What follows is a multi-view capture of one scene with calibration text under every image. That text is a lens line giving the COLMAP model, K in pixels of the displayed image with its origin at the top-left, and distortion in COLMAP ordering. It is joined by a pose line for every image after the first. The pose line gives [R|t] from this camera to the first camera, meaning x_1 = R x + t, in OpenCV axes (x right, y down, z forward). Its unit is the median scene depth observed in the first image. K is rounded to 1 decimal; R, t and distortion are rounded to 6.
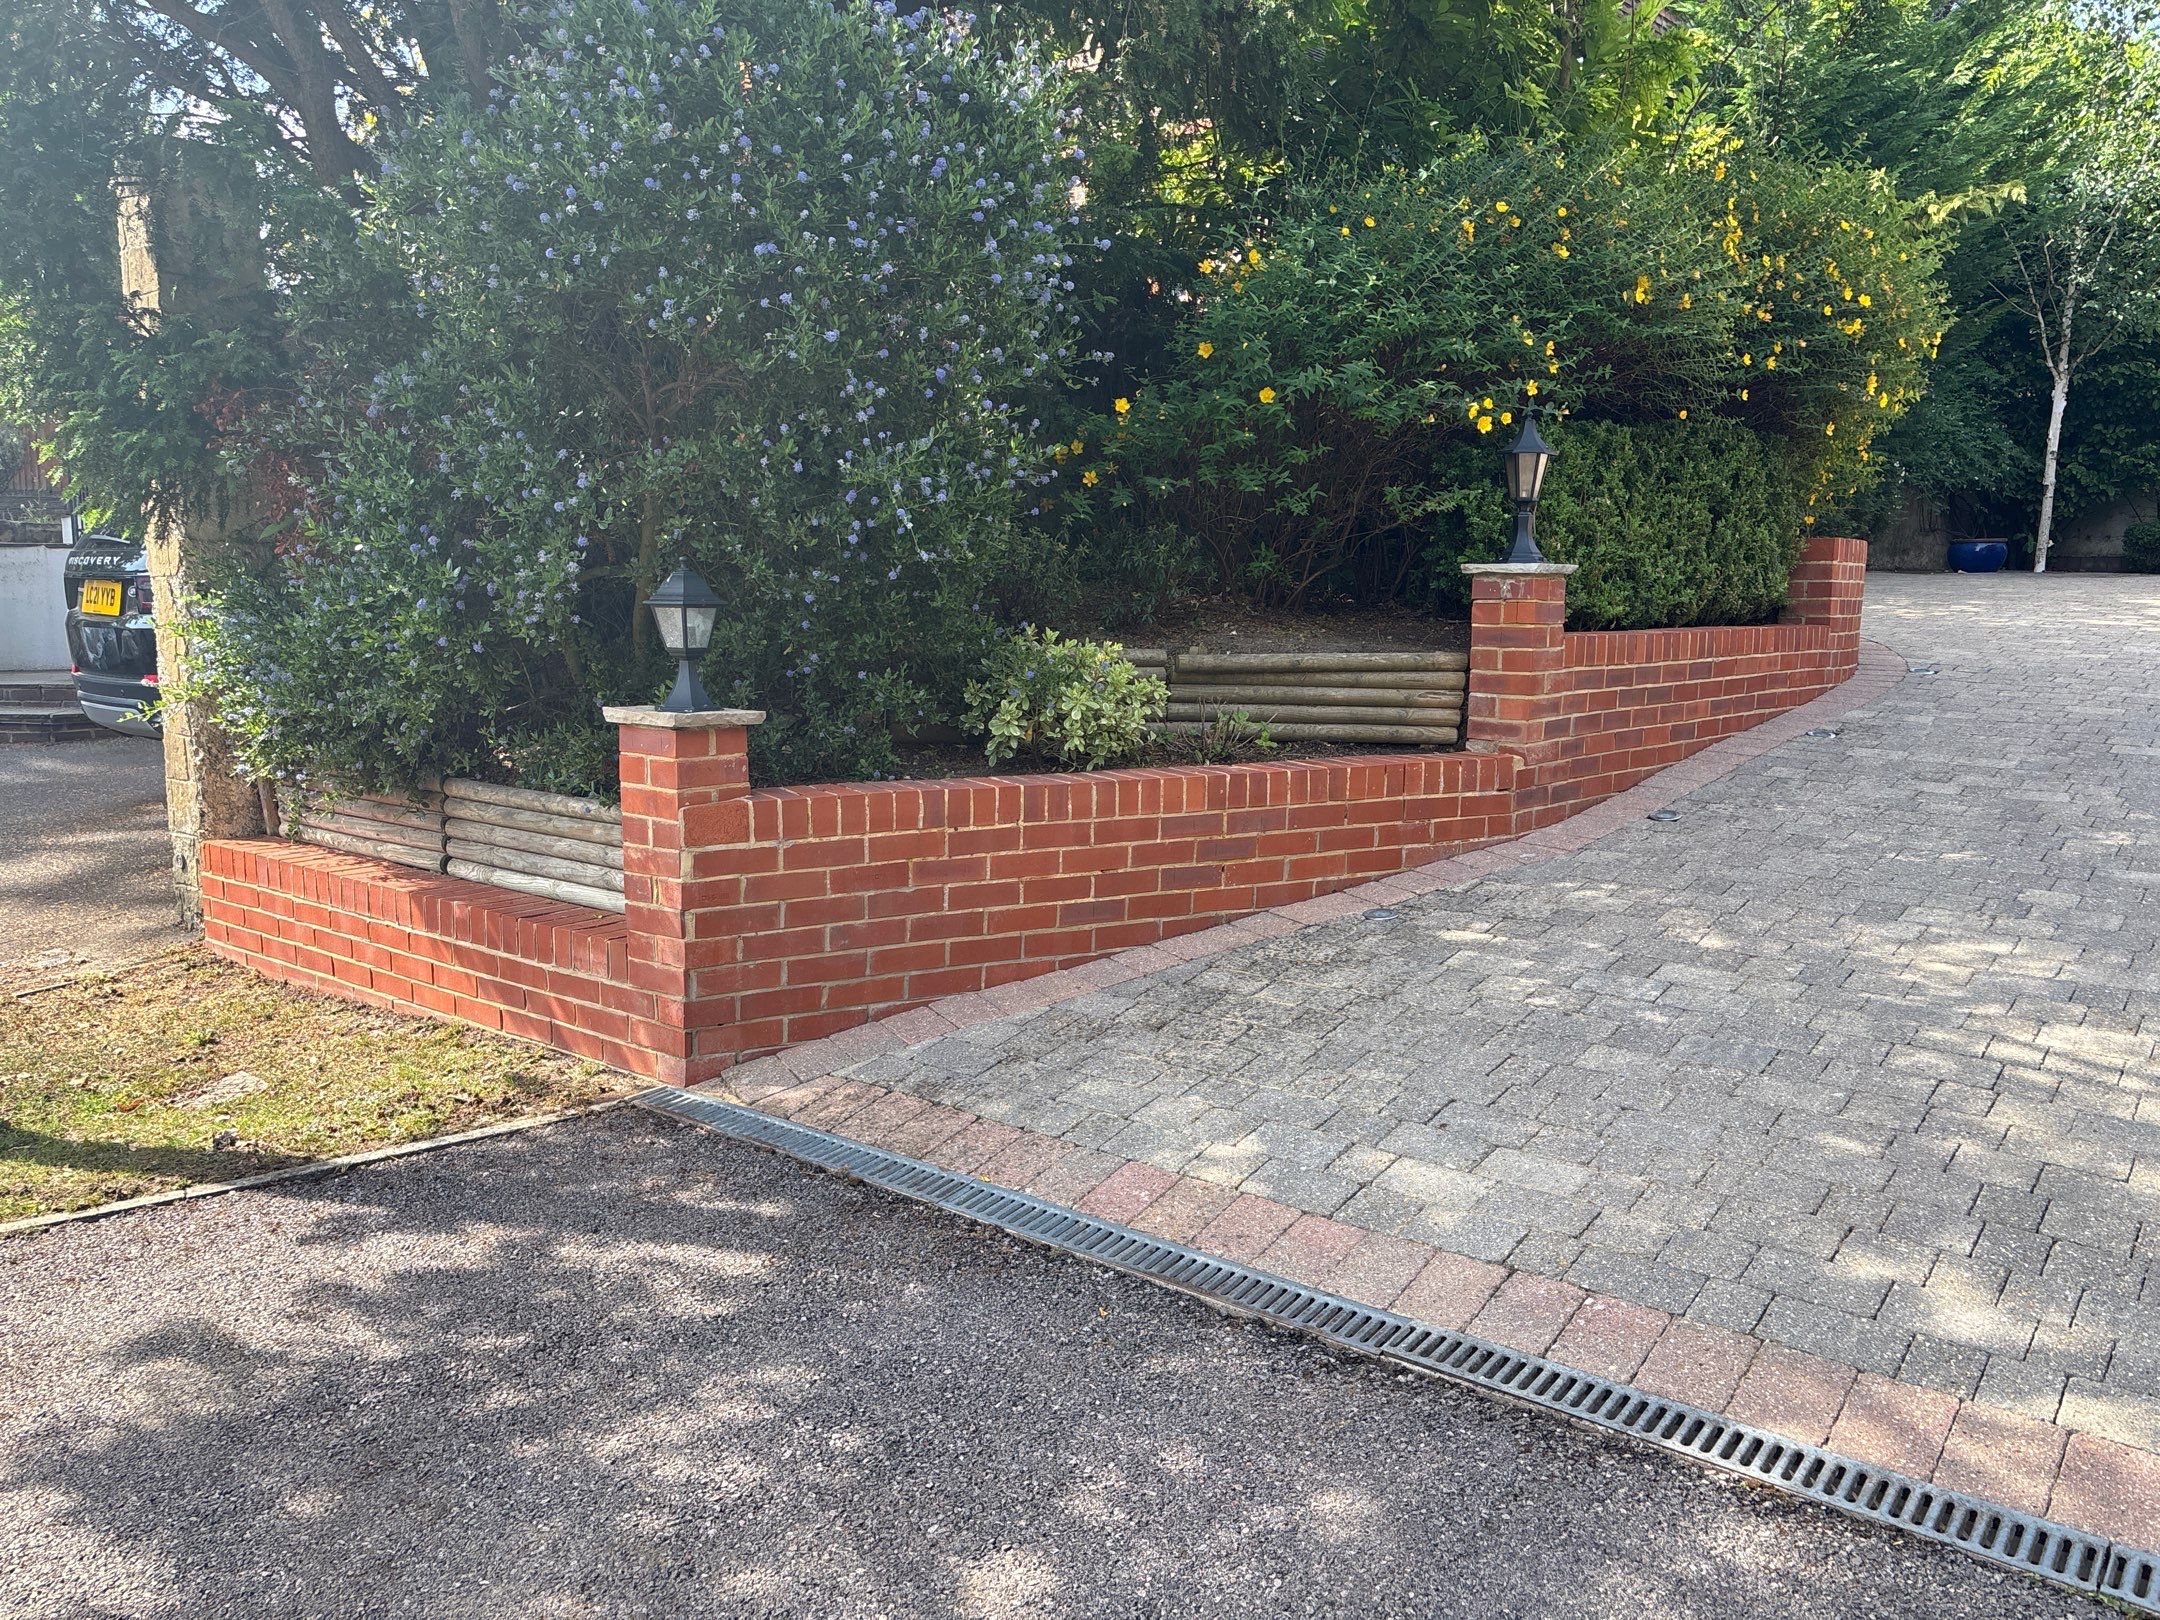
lens RADIAL K [[1634.9, 0, 1035.5], [0, 1634.9, 779.6], [0, 0, 1]] dist [0.024748, -0.005766]
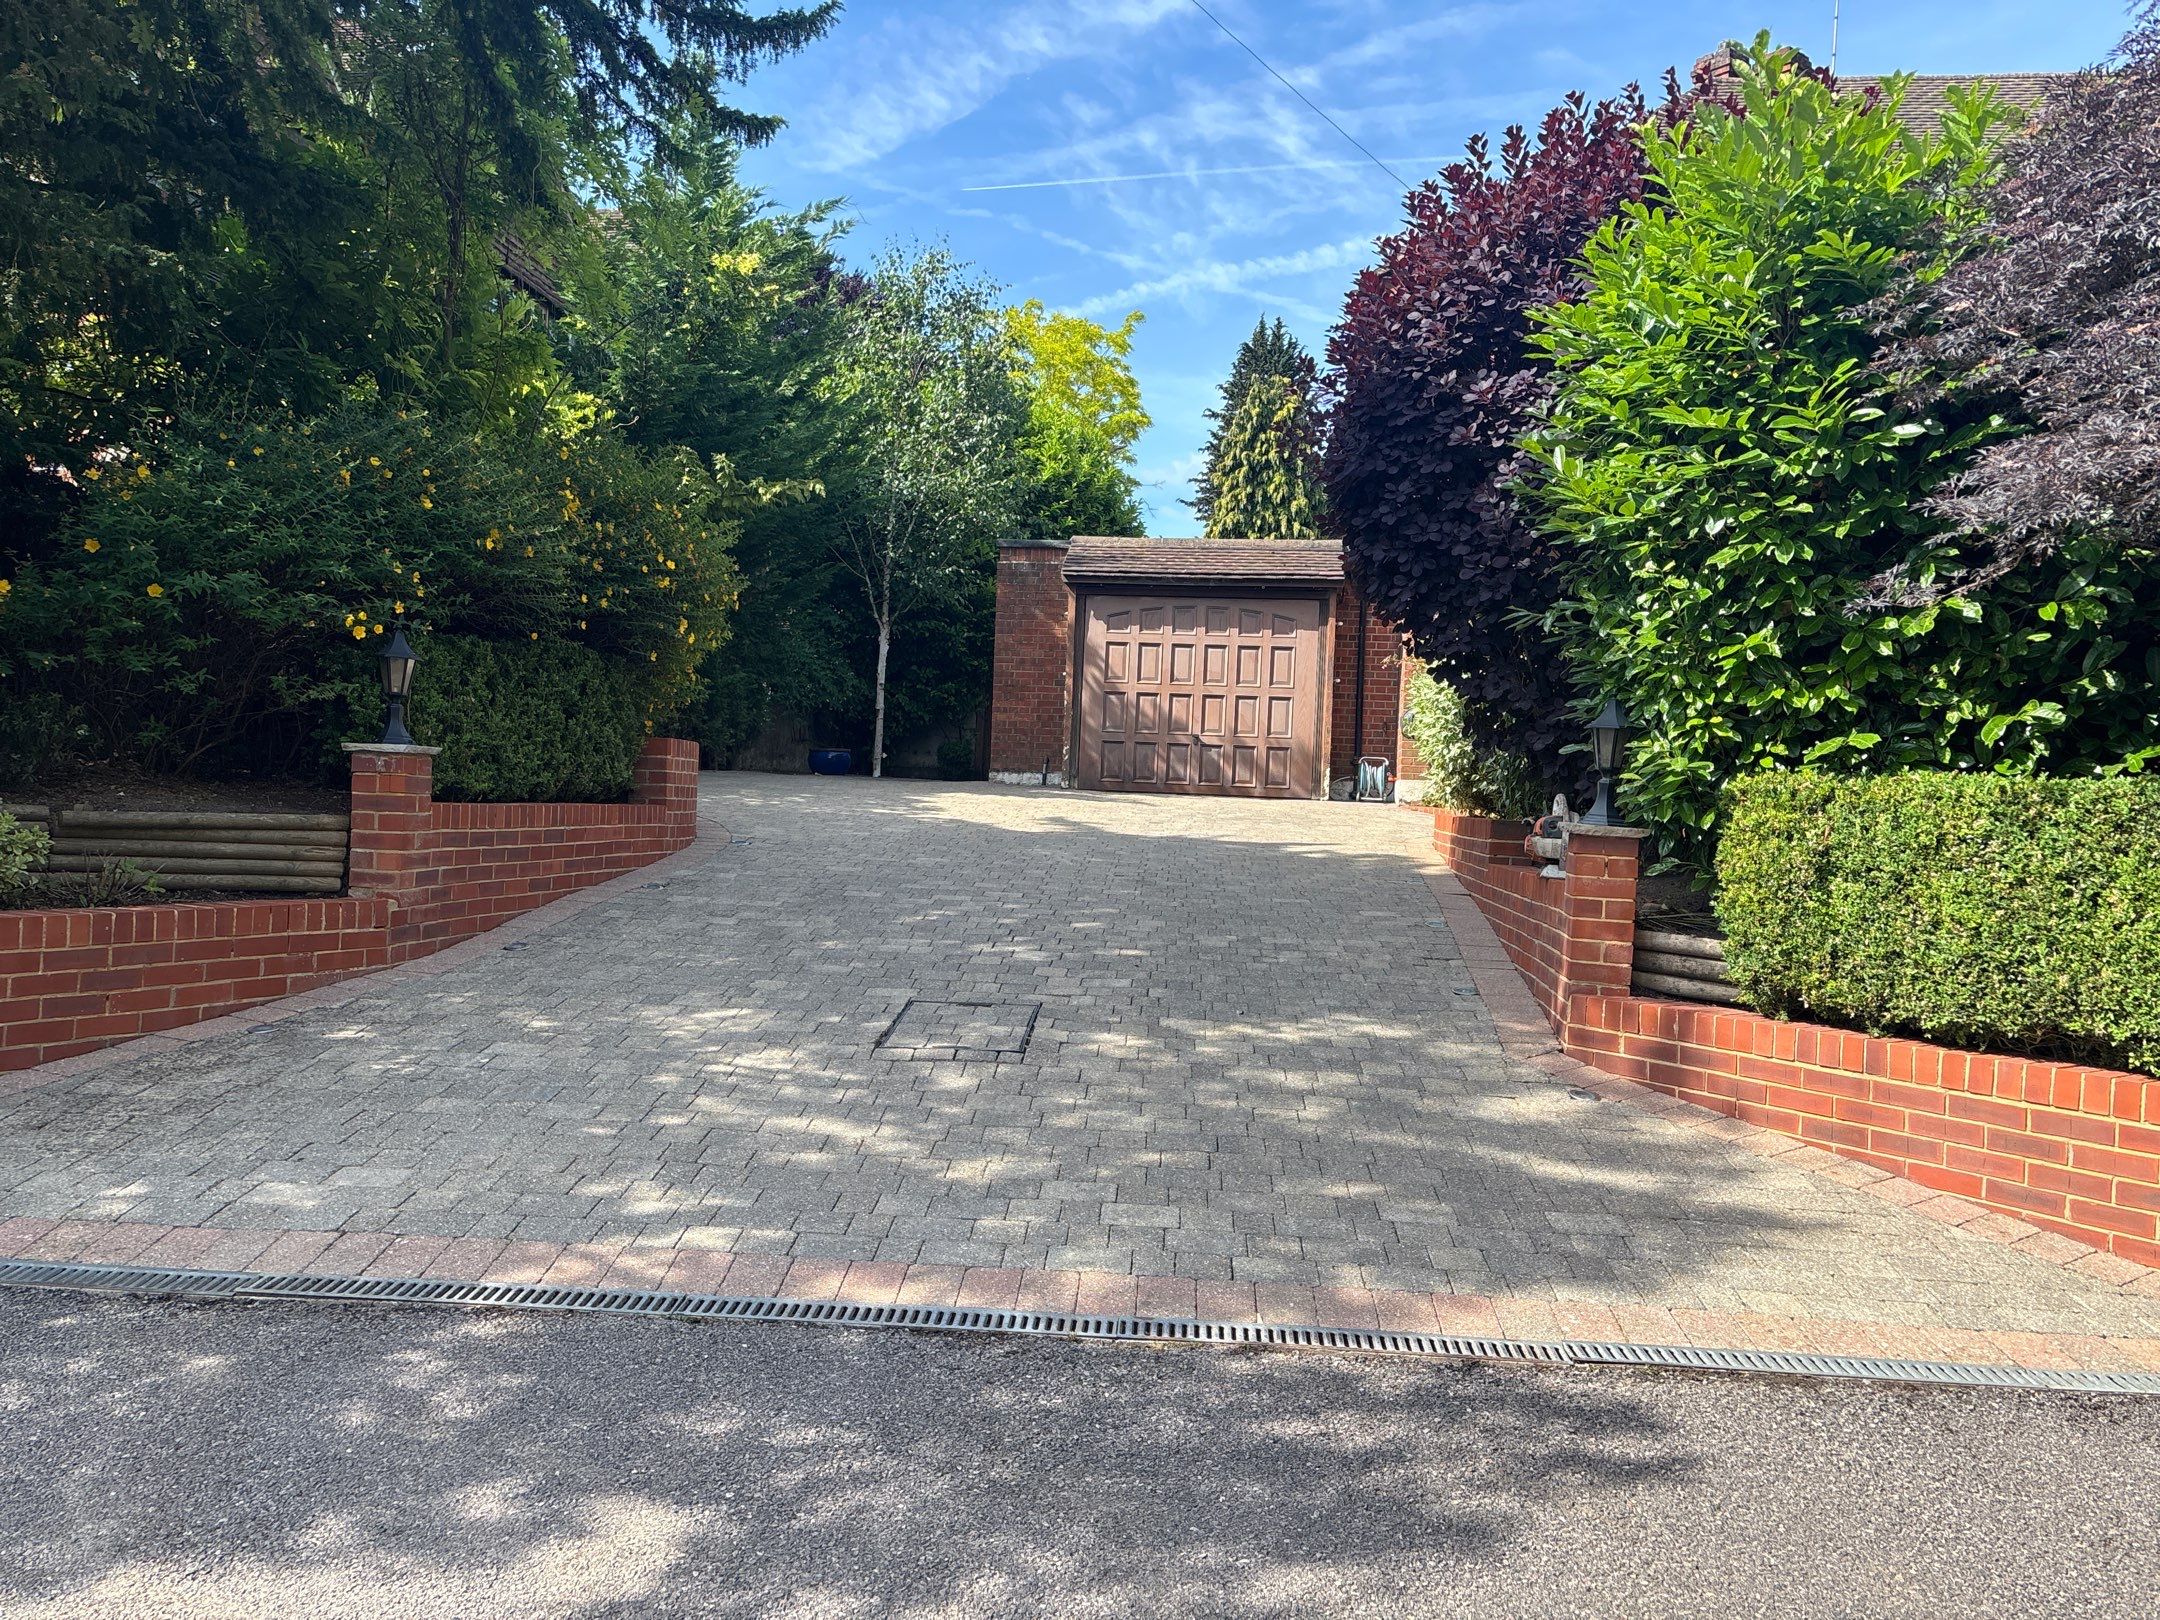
lens RADIAL K [[1603.2, 0, 1080.0], [0, 1603.2, 810.0], [0, 0, 1]] dist [0.036775, 0.002391]
pose [[0.796036, 0.017447, 0.604998, -0.028735], [0.042615, 0.995488, -0.084779, 0.042693], [-0.603748, 0.093269, 0.791700, -0.272900]]
